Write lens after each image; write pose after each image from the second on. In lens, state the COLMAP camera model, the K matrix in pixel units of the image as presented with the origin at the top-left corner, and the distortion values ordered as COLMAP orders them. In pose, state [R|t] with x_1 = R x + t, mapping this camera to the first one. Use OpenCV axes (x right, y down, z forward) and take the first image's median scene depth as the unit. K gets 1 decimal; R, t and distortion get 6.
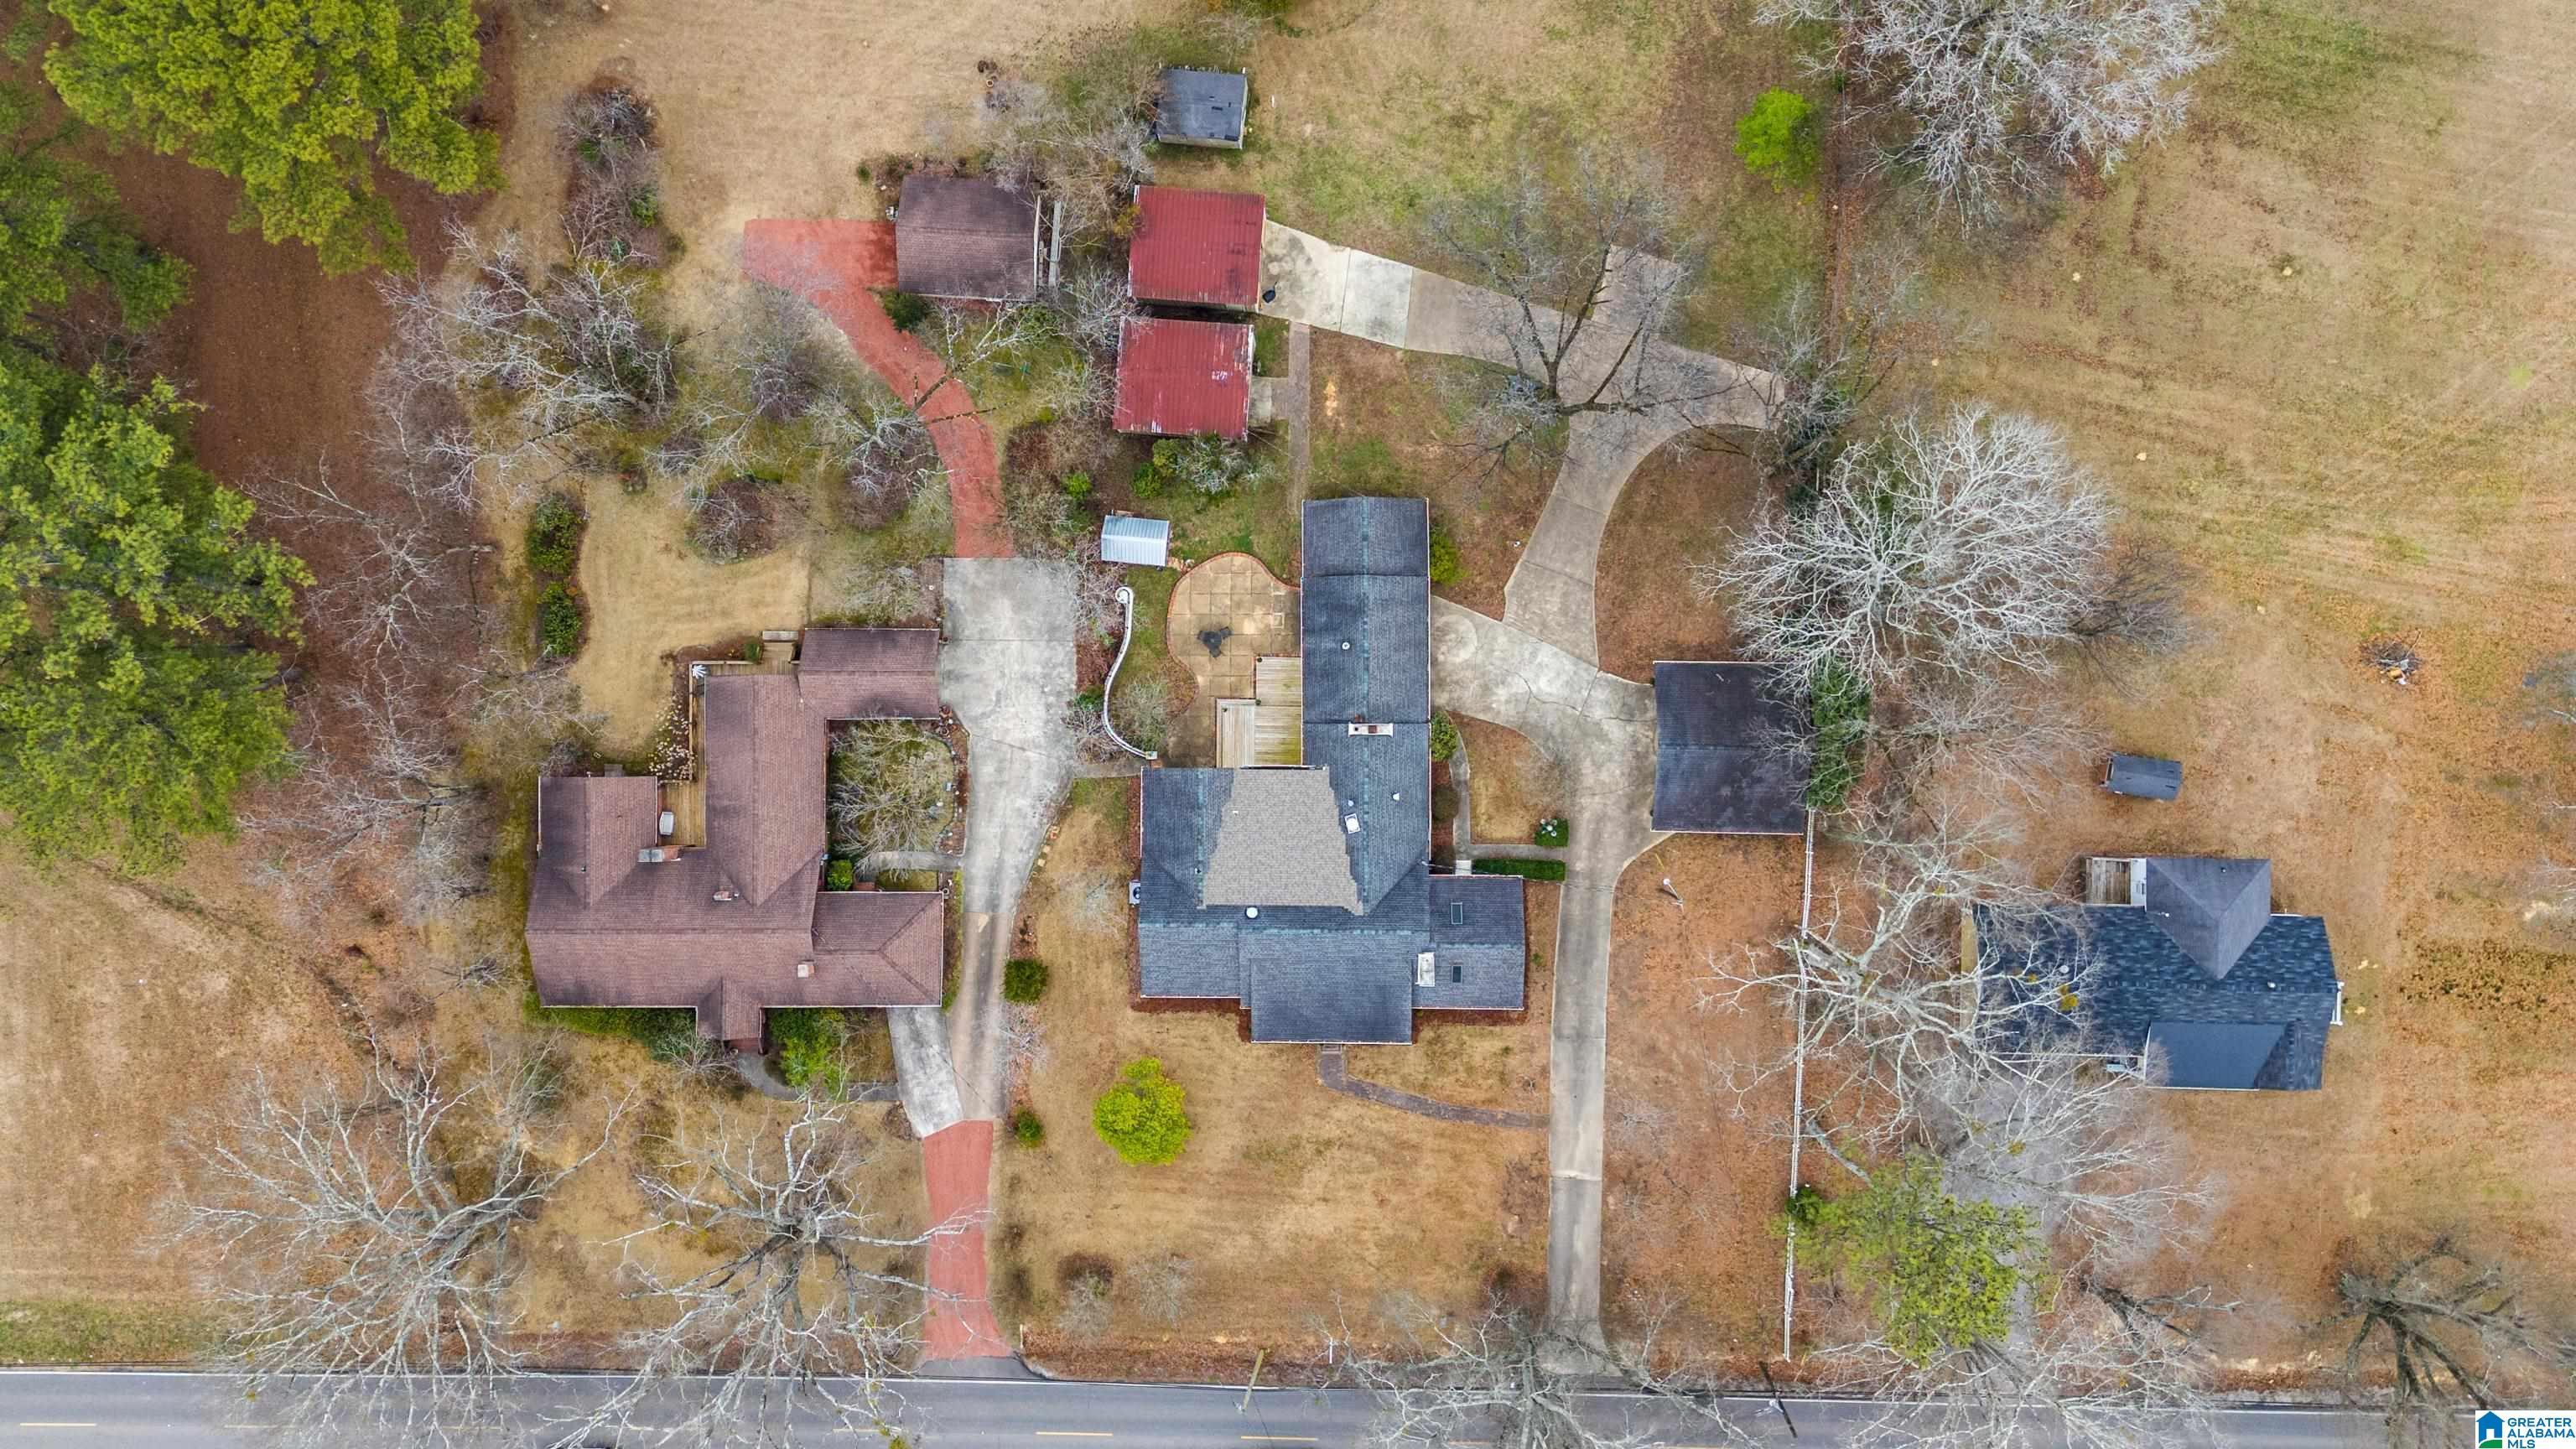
lens RADIAL K [[1909.7, 0, 1288.0], [0, 1909.7, 724.5], [0, 0, 1]] dist [0.110478, -0.139711]
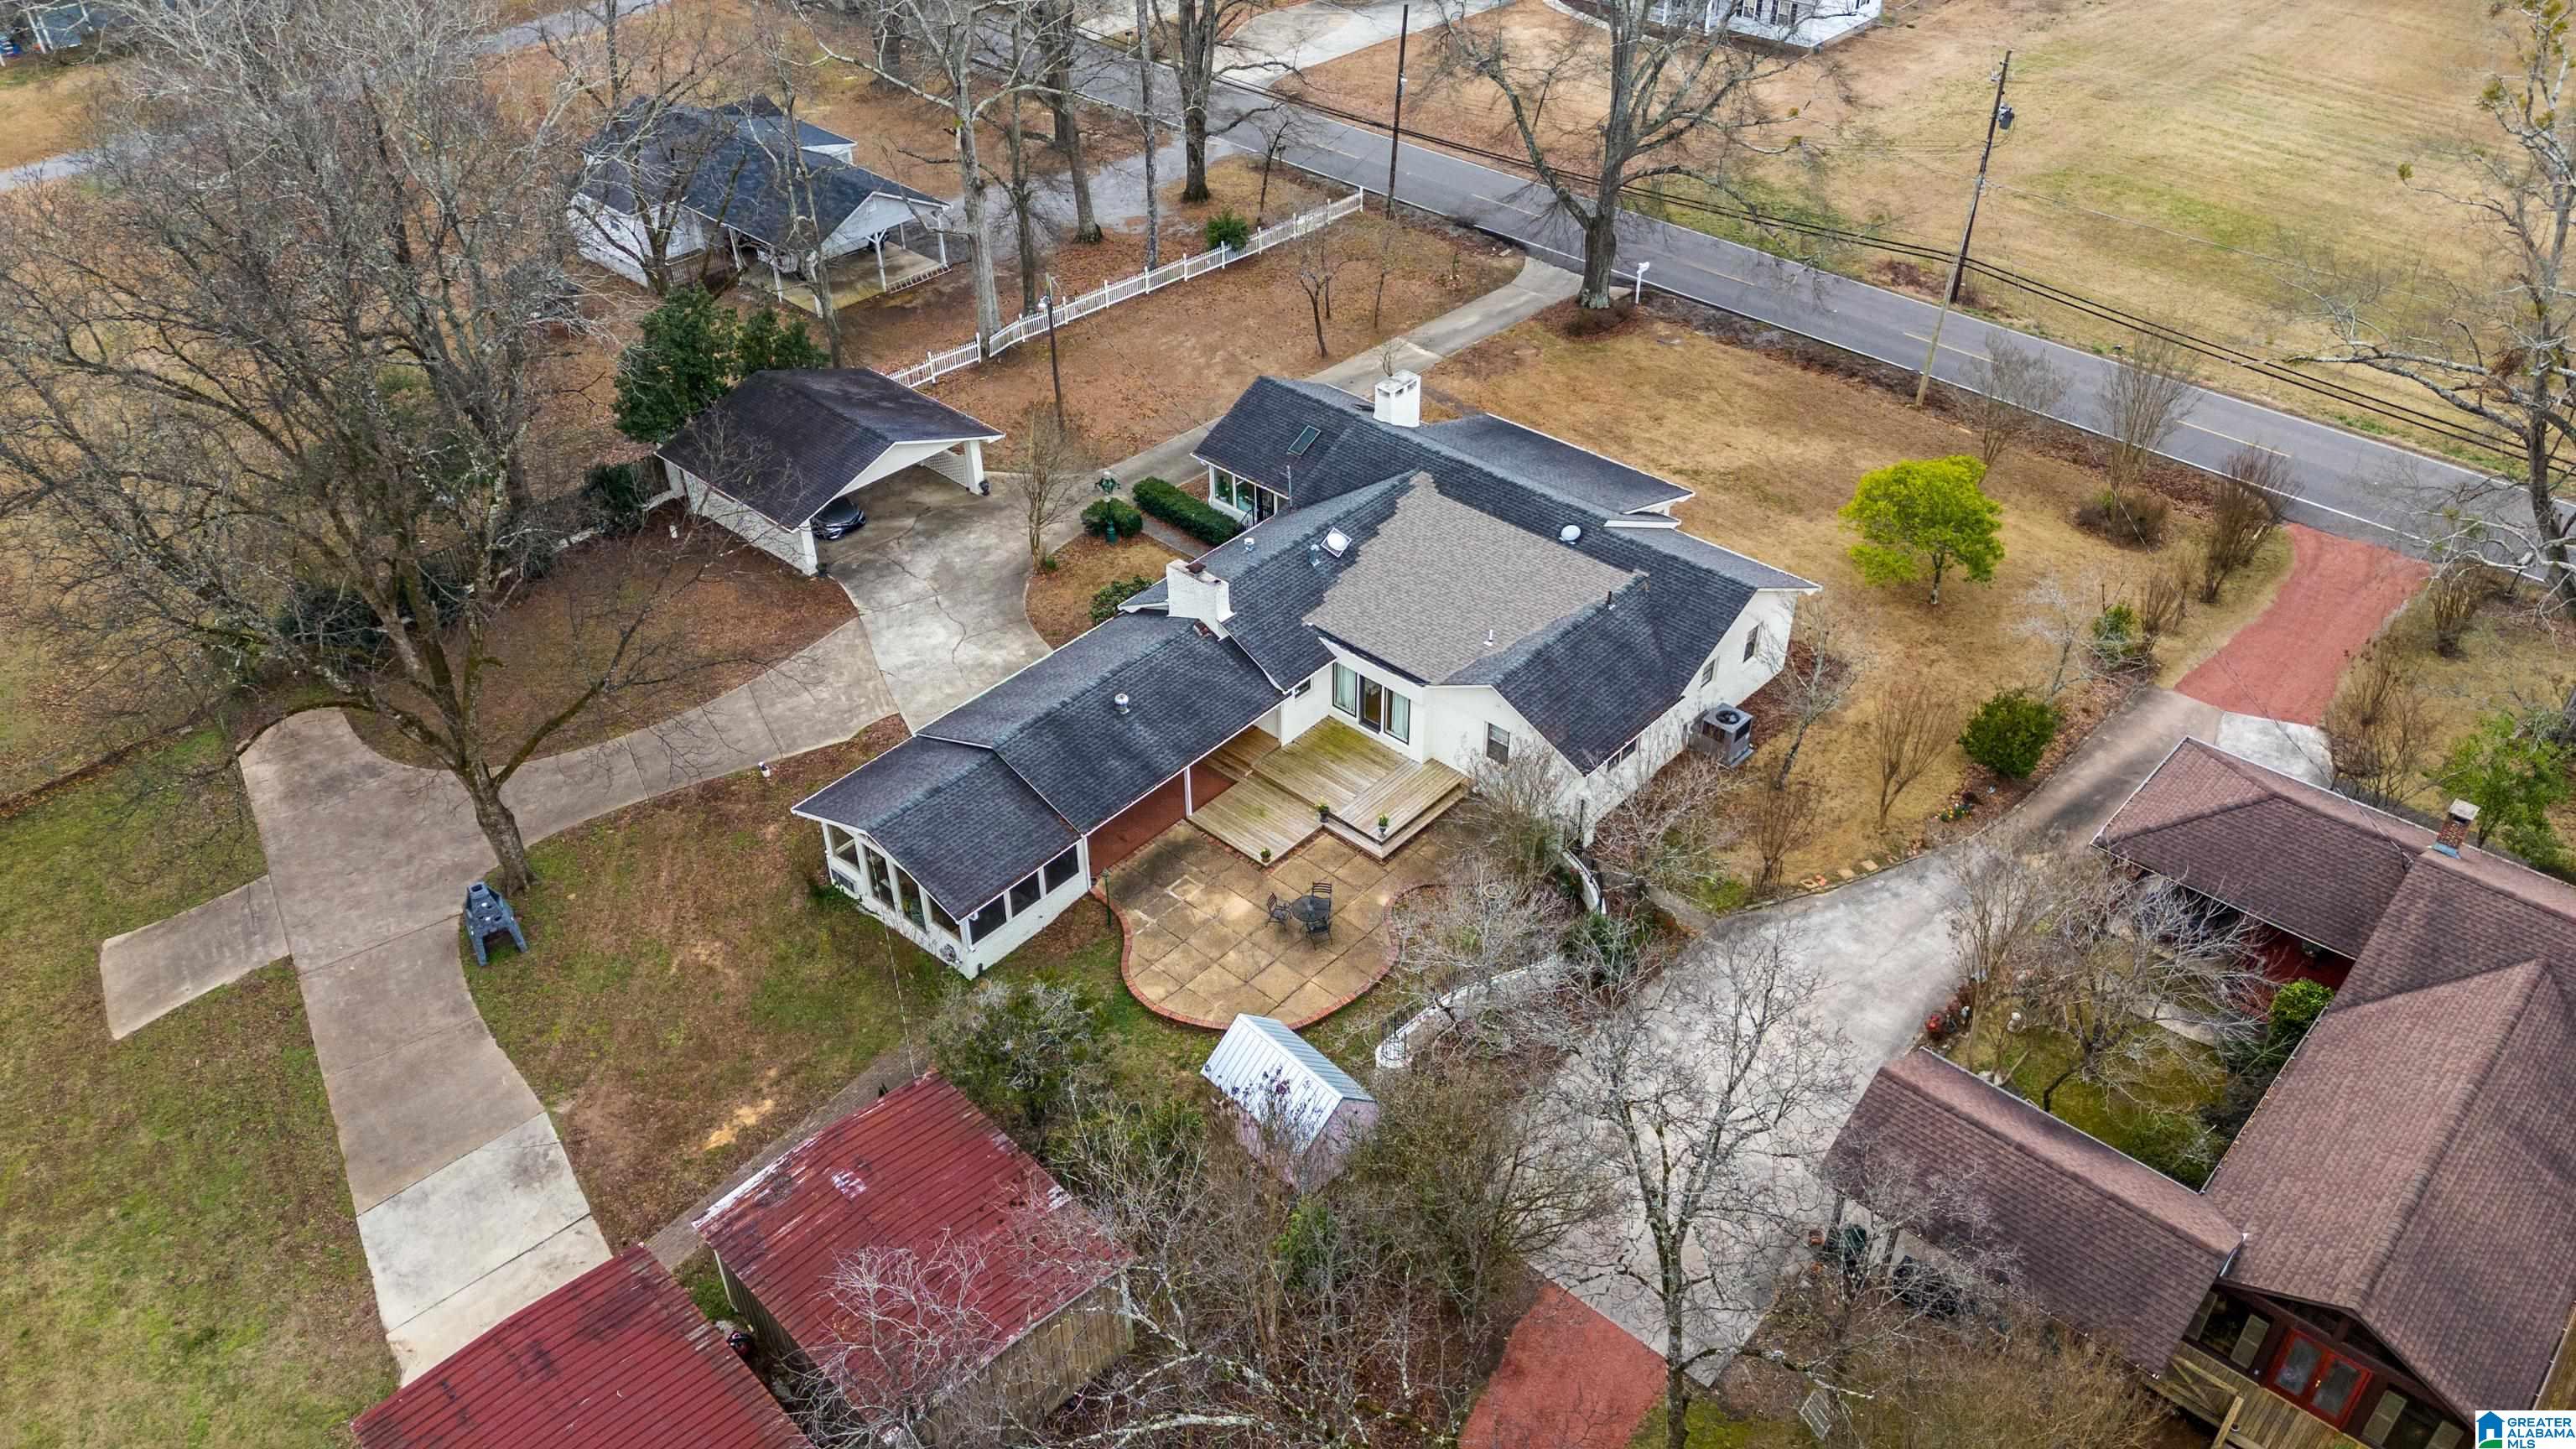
lens RADIAL K [[1909.7, 0, 1288.0], [0, 1909.7, 724.5], [0, 0, 1]] dist [0.110478, -0.139711]
pose [[-0.743042, -0.368988, 0.558334, -0.282659], [0.668482, -0.449040, 0.592870, -0.307776], [0.031952, 0.813764, 0.580317, 0.679493]]
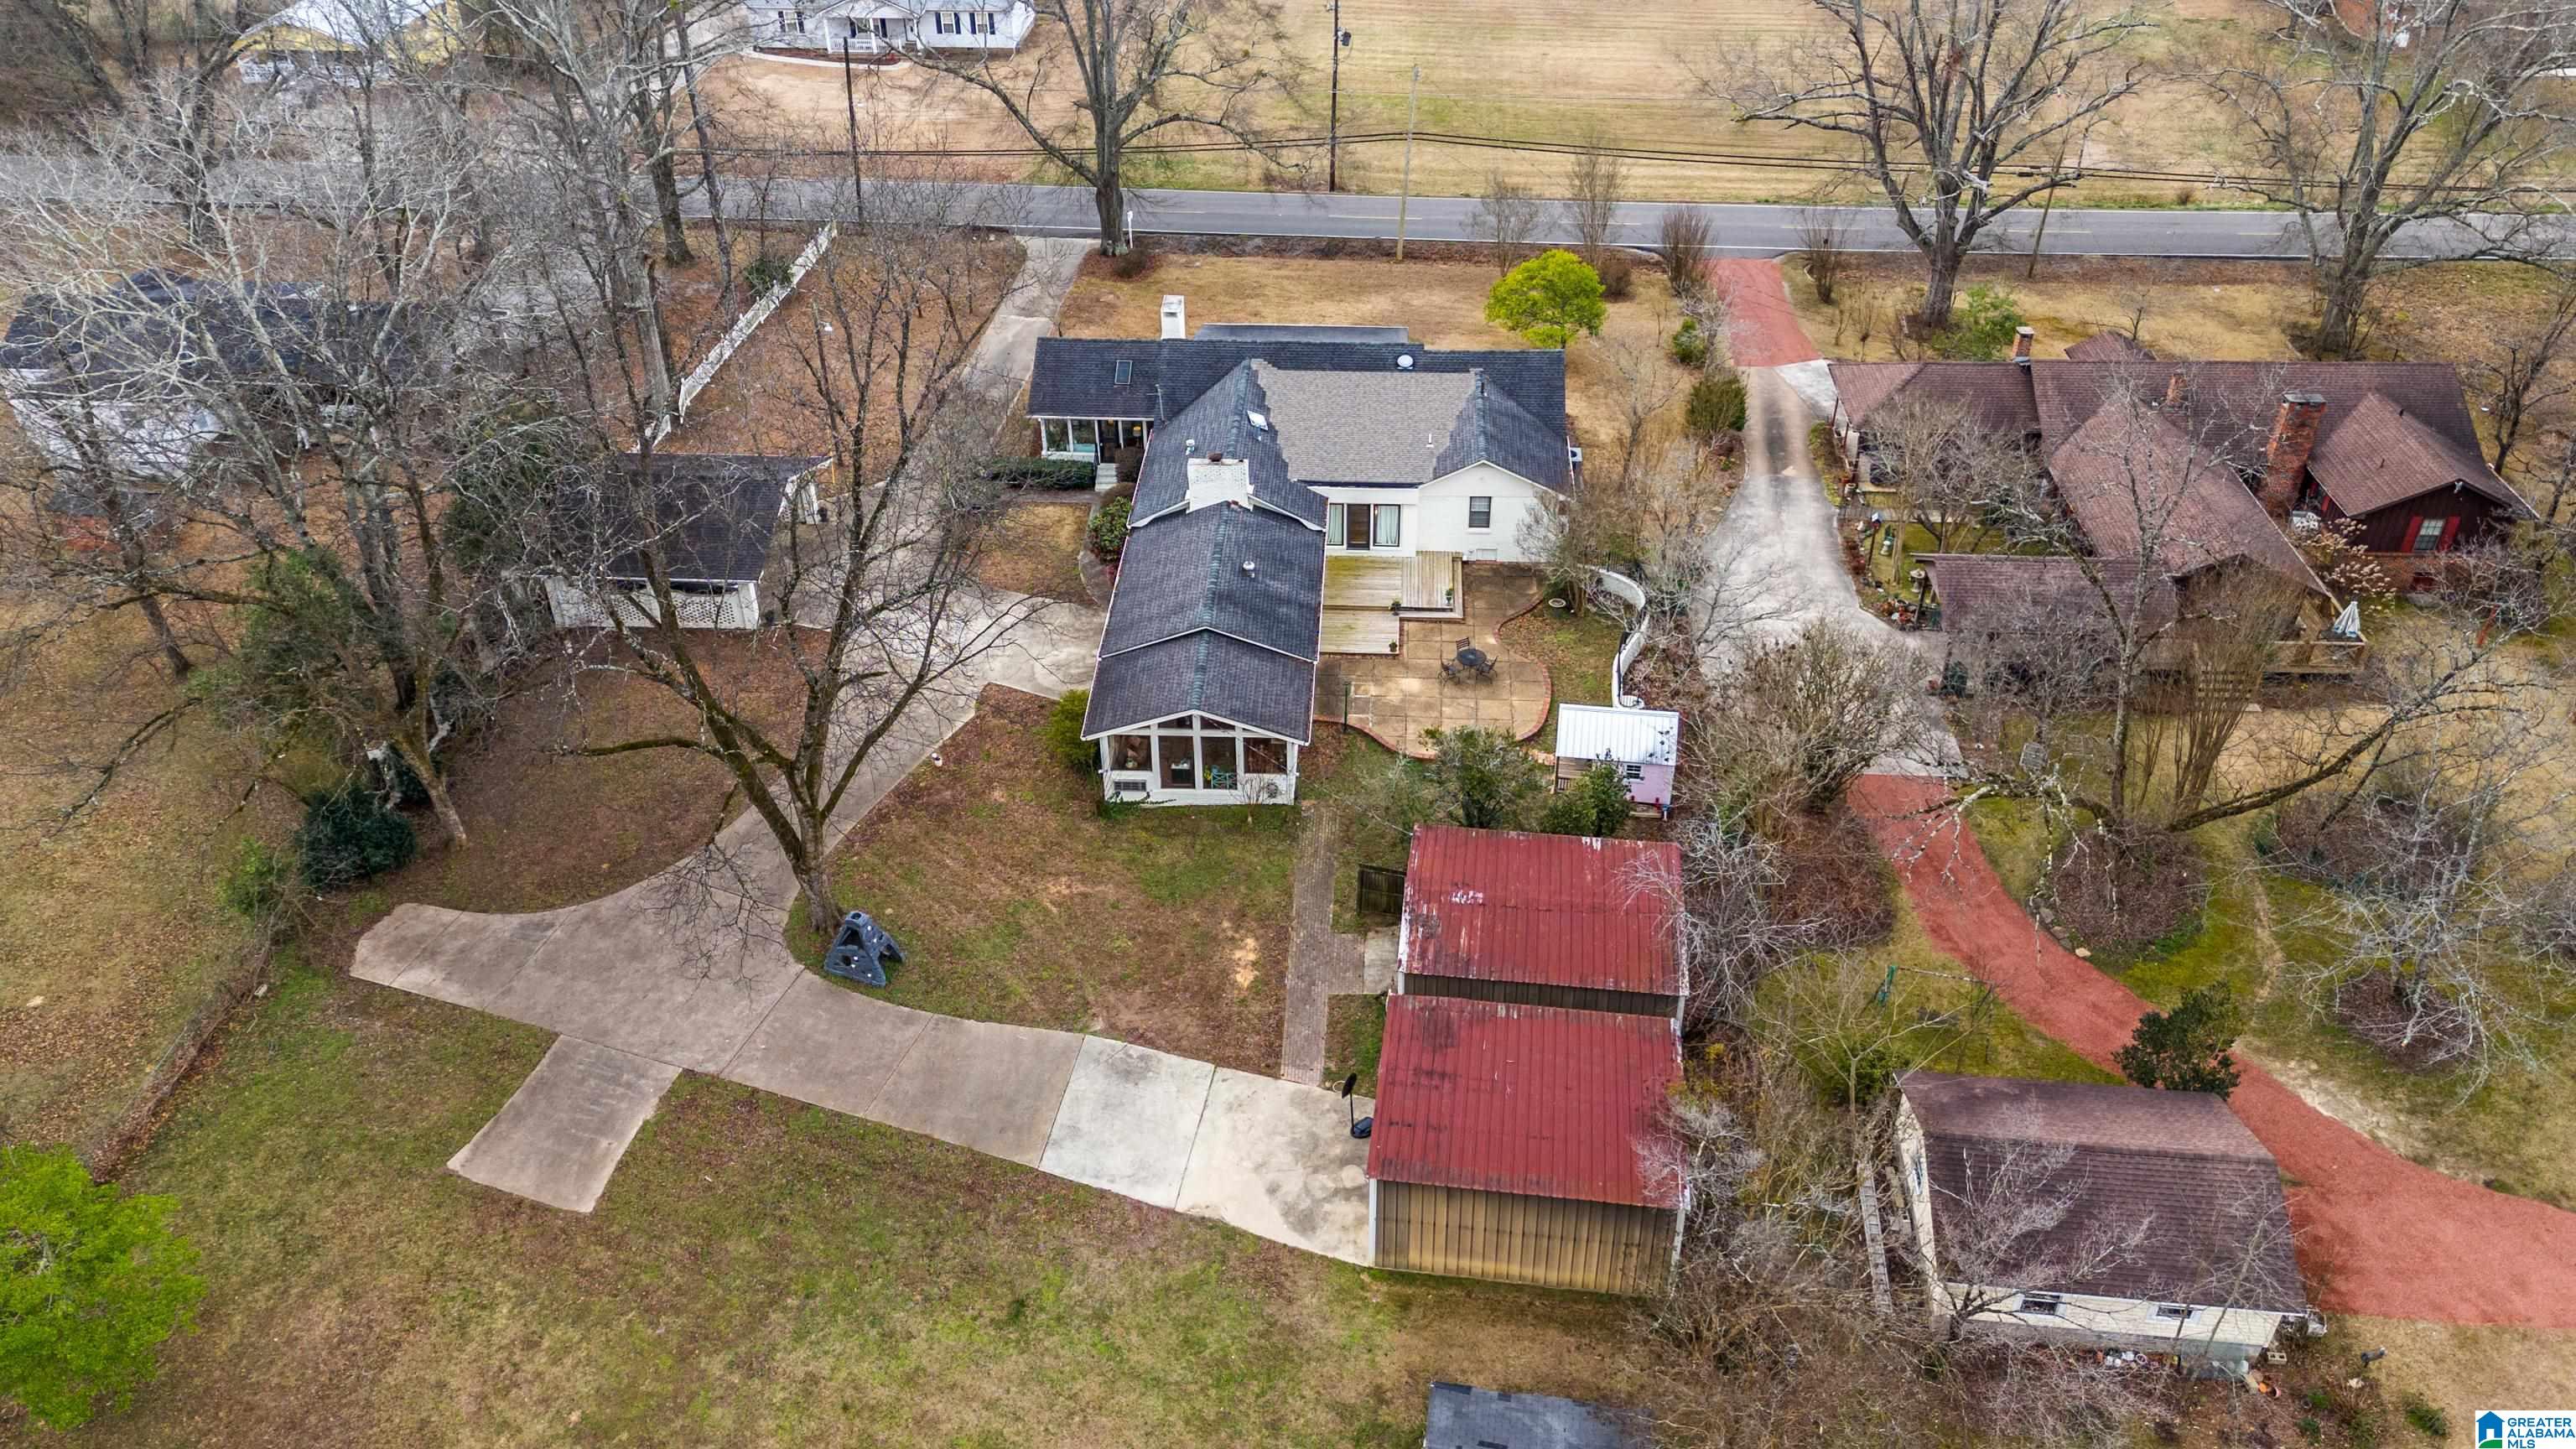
lens RADIAL K [[1909.7, 0, 1288.0], [0, 1909.7, 724.5], [0, 0, 1]] dist [0.110478, -0.139711]
pose [[-0.997695, -0.000751, 0.067858, -0.022518], [0.056187, -0.569890, 0.819798, -0.545379], [0.038055, 0.821721, 0.568618, 0.669079]]
